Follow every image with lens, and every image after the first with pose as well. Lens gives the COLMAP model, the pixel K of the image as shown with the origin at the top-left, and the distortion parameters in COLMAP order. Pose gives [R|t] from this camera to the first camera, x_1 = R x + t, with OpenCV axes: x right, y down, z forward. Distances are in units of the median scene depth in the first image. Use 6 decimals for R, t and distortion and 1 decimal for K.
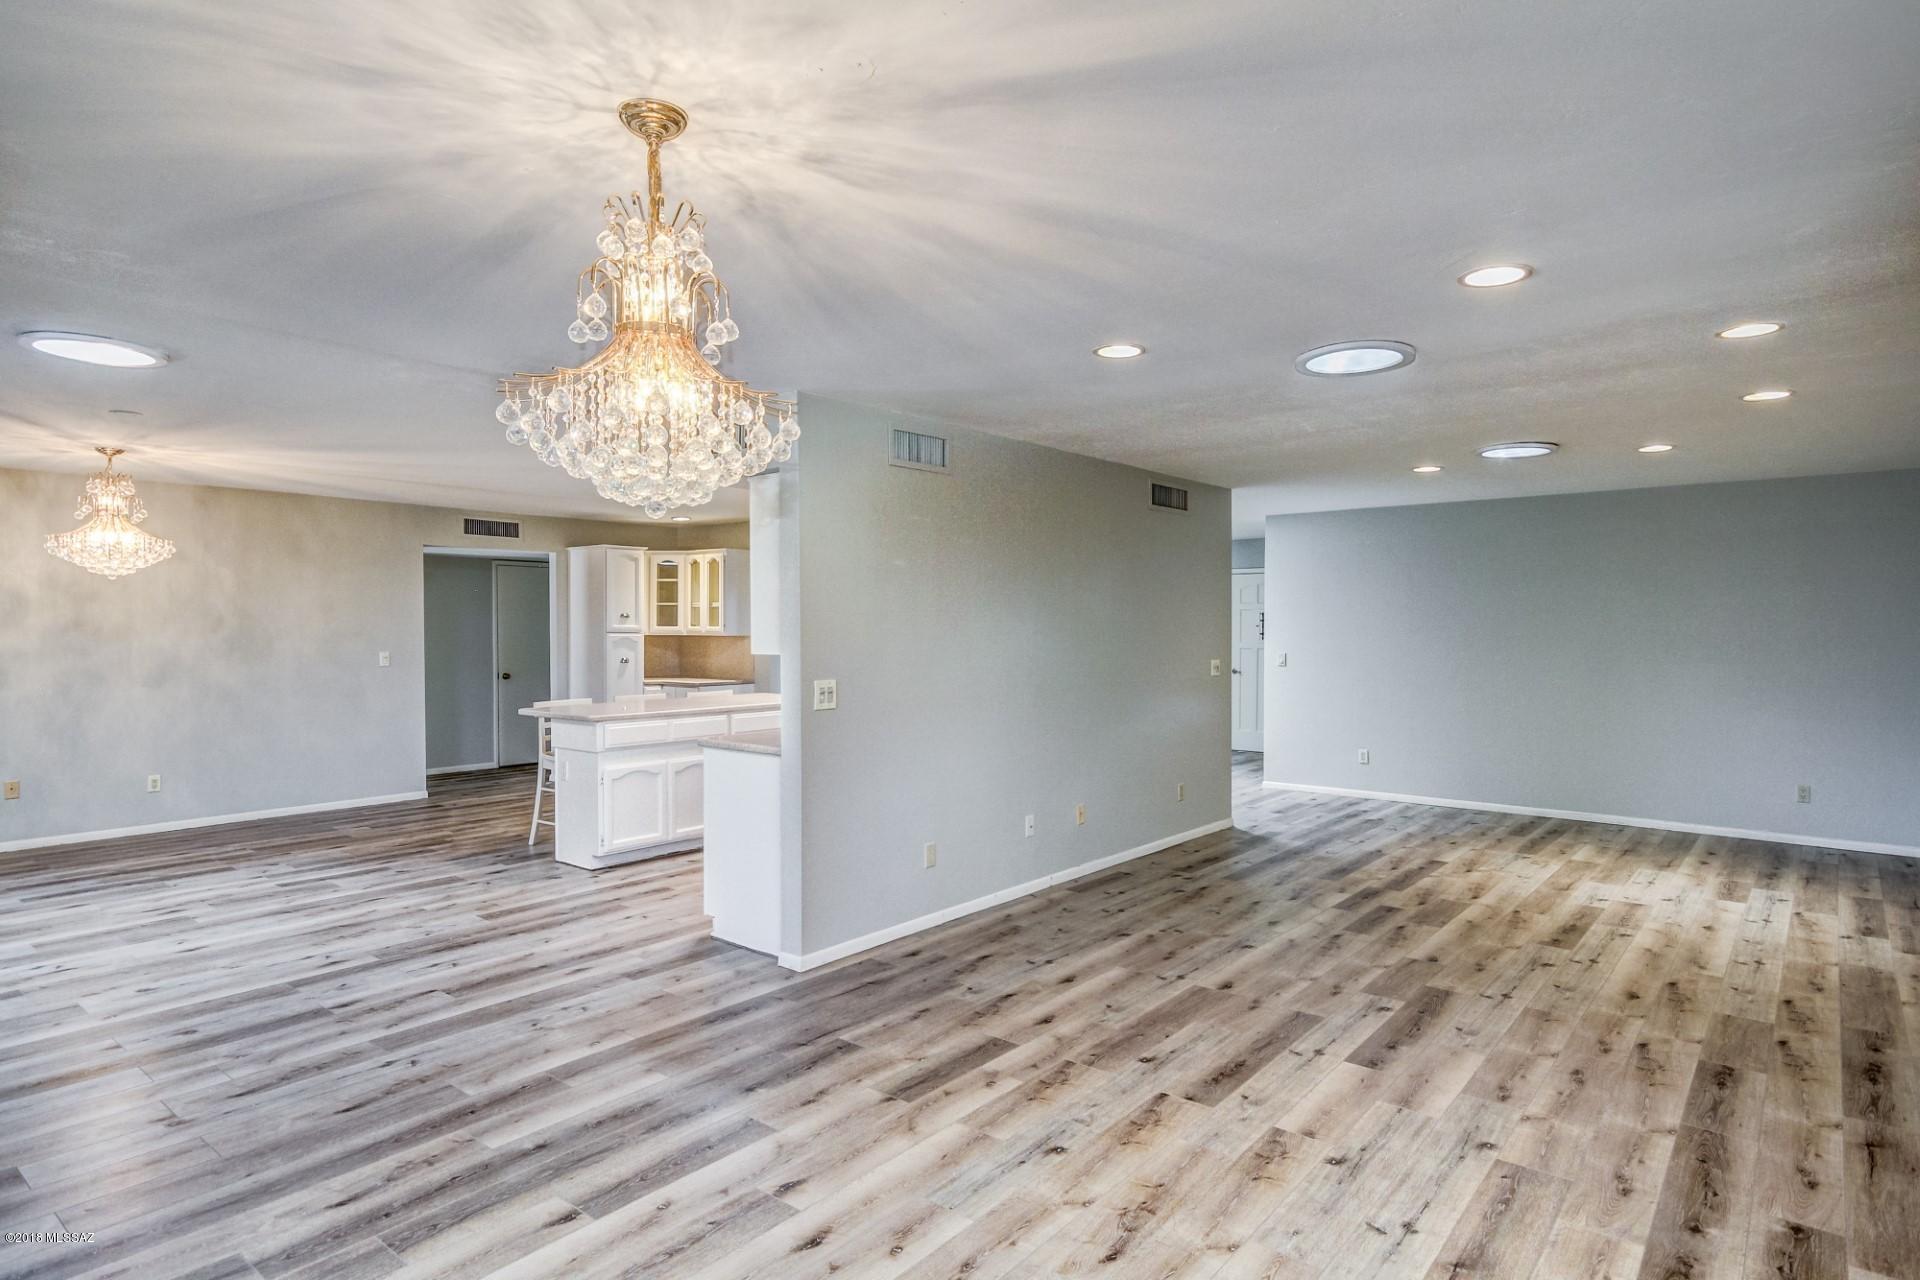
lens RADIAL K [[1053.6, 0, 950.2], [0, 1053.6, 634.9], [0, 0, 1]] dist [0.004490, 0.001936]
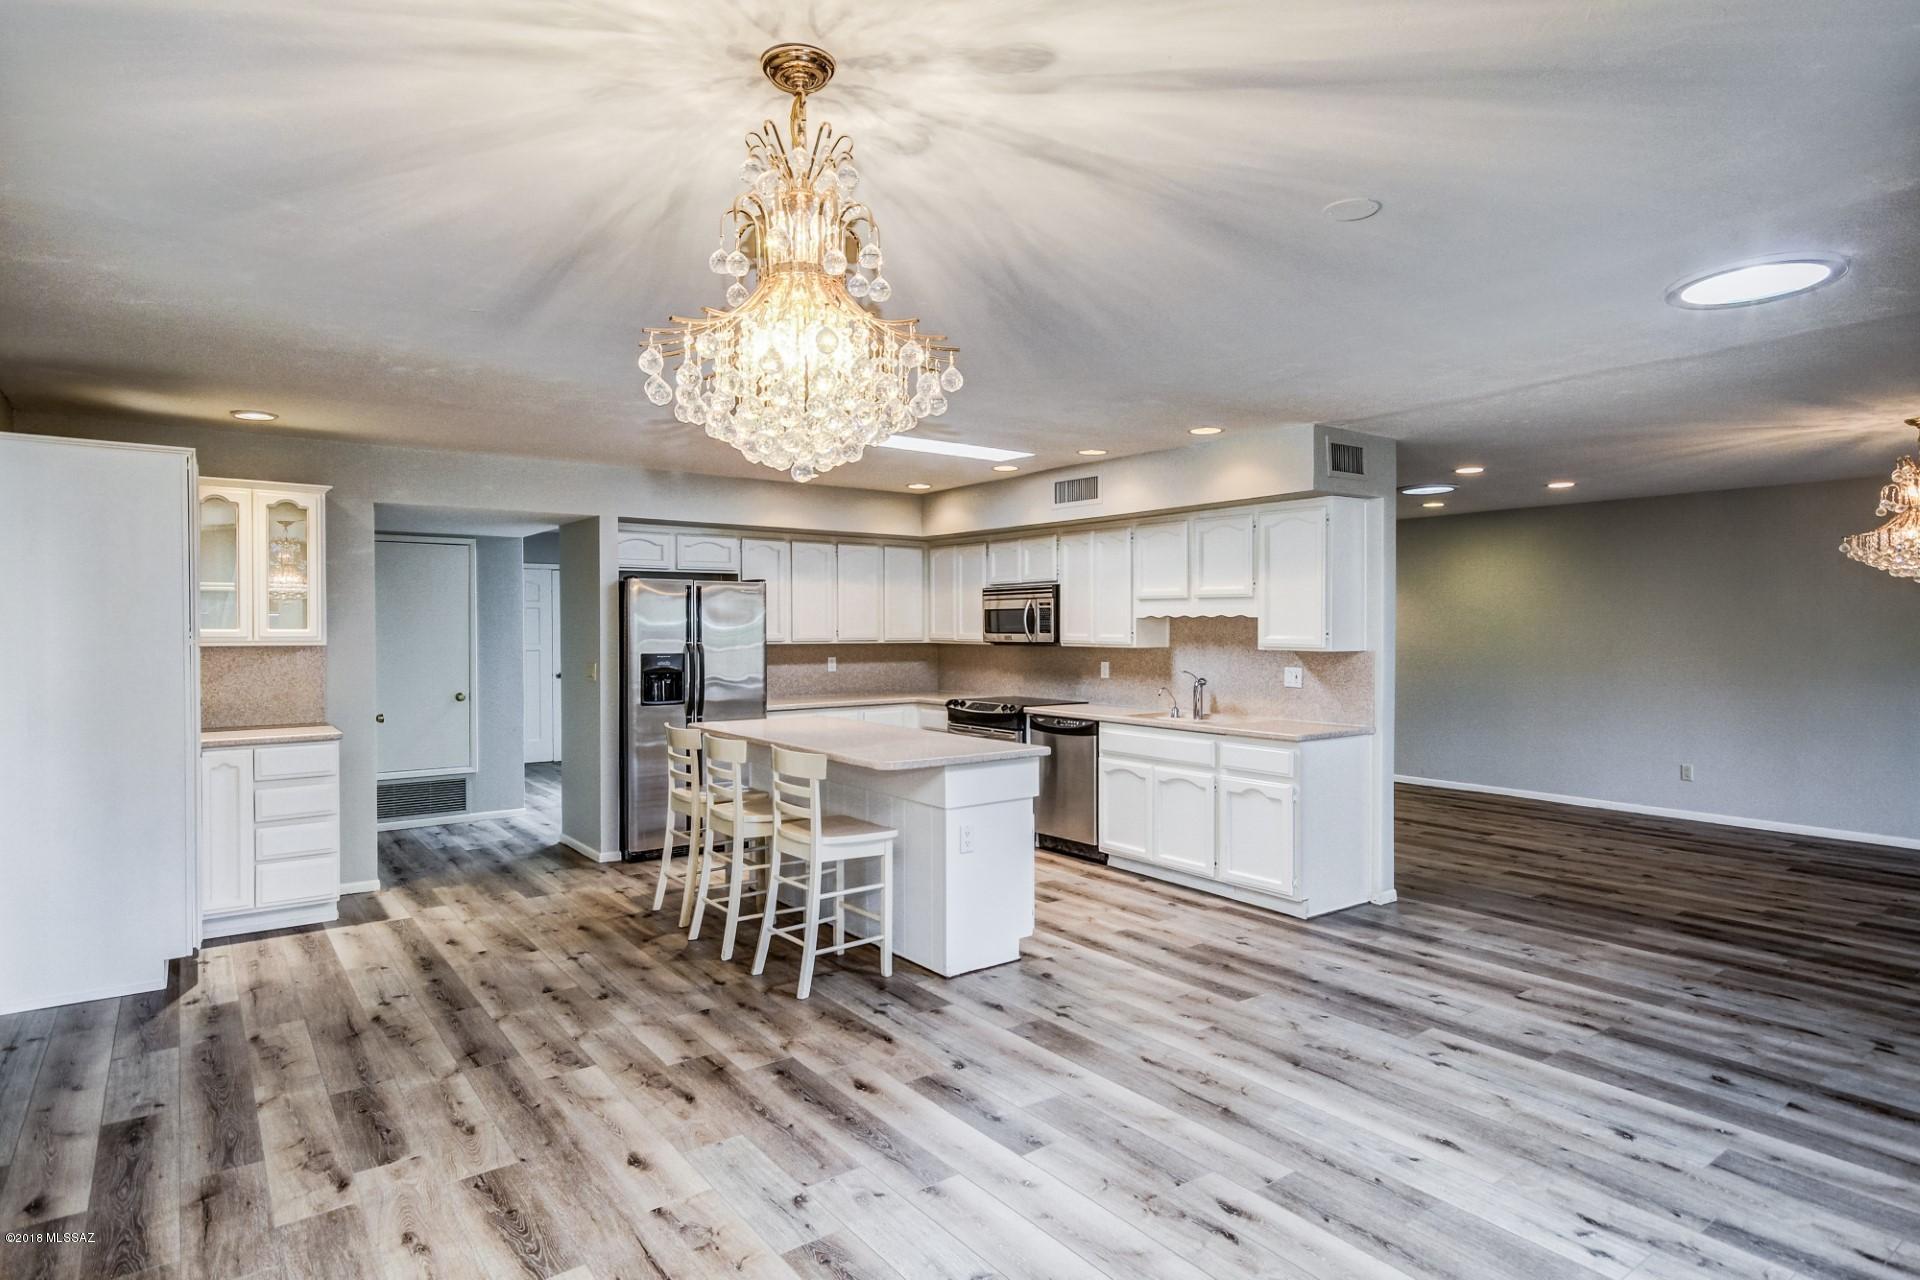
lens RADIAL K [[1036.0, 0, 954.5], [0, 1036.0, 641.5], [0, 0, 1]] dist [0.005656, 0.000482]
pose [[0.246757, -0.013507, 0.968983, -1.397787], [0.012618, 0.999863, 0.010725, -0.012936], [-0.968995, 0.009580, 0.246893, 1.135097]]
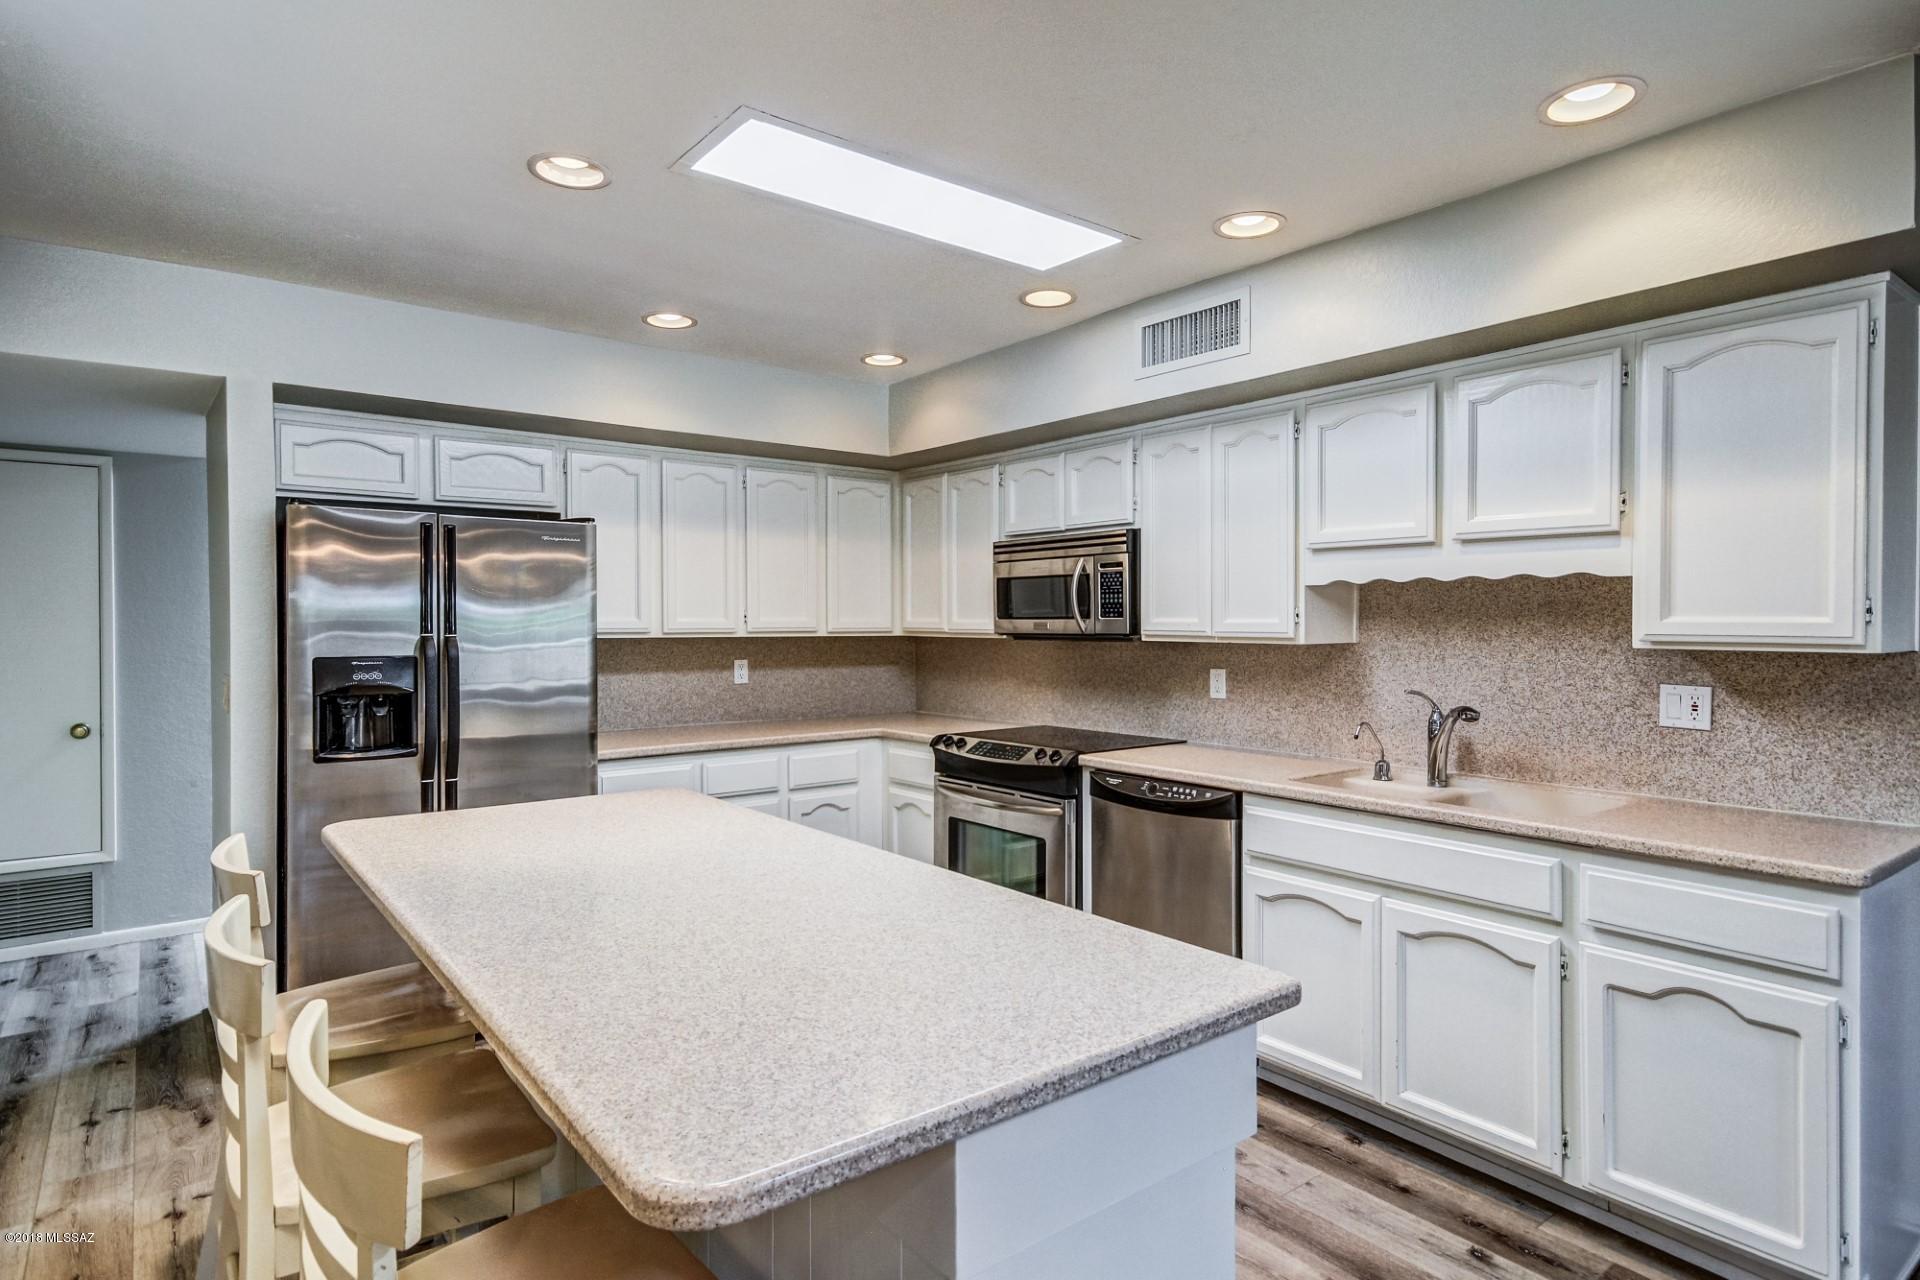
lens RADIAL K [[1053.6, 0, 950.2], [0, 1053.6, 634.9], [0, 0, 1]] dist [0.004490, 0.001936]
pose [[0.227081, -0.012272, 0.973798, -0.750895], [0.012760, 0.999872, 0.009625, -0.002877], [-0.973792, 0.010240, 0.227209, 1.315711]]
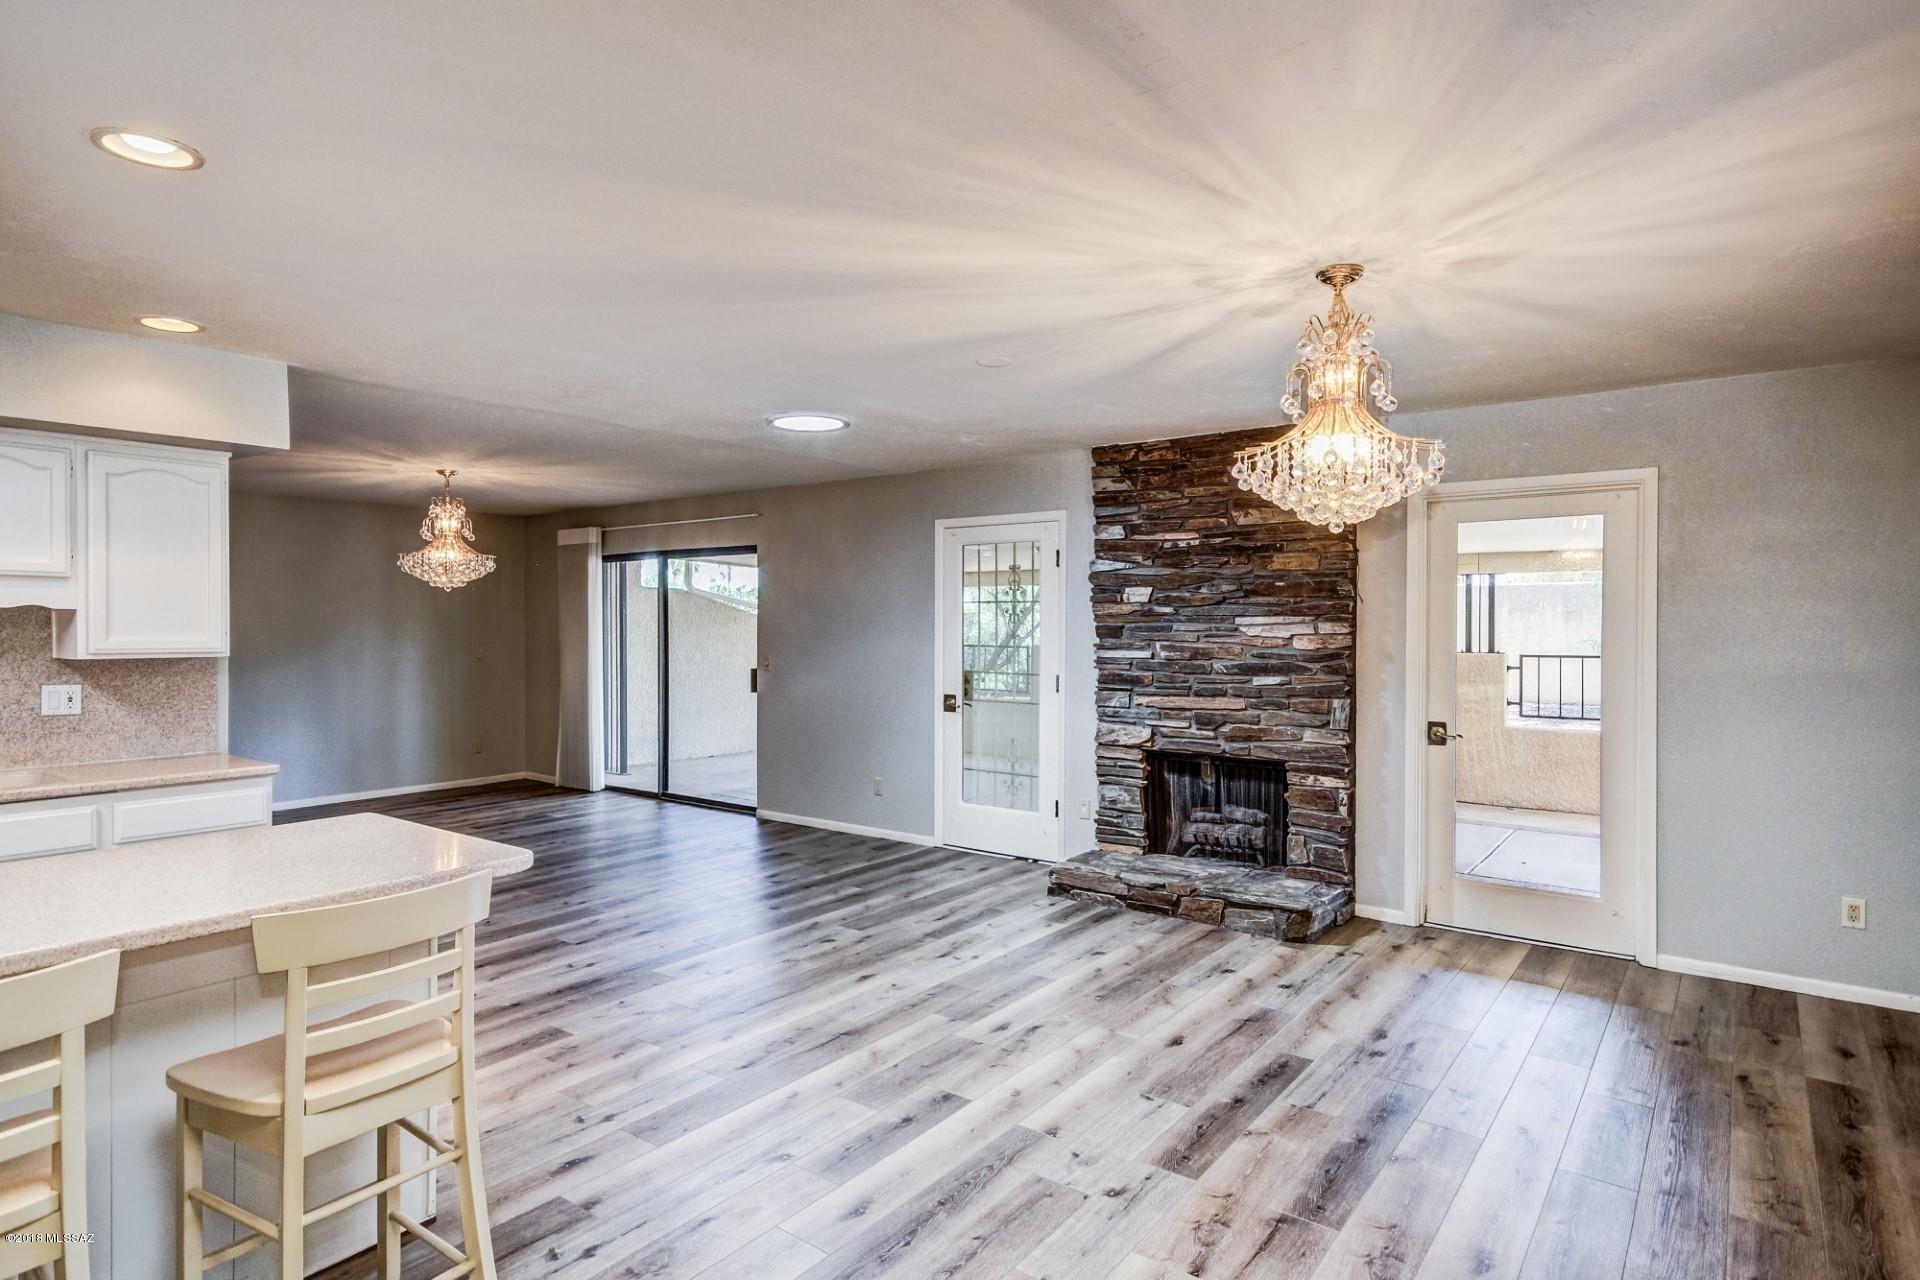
lens RADIAL K [[1053.6, 0, 950.2], [0, 1053.6, 634.9], [0, 0, 1]] dist [0.004490, 0.001936]
pose [[-0.999186, 0.001404, -0.040326, -0.759518], [0.000474, 0.999734, 0.023057, -0.023107], [0.040348, 0.023019, -0.998921, 1.930104]]
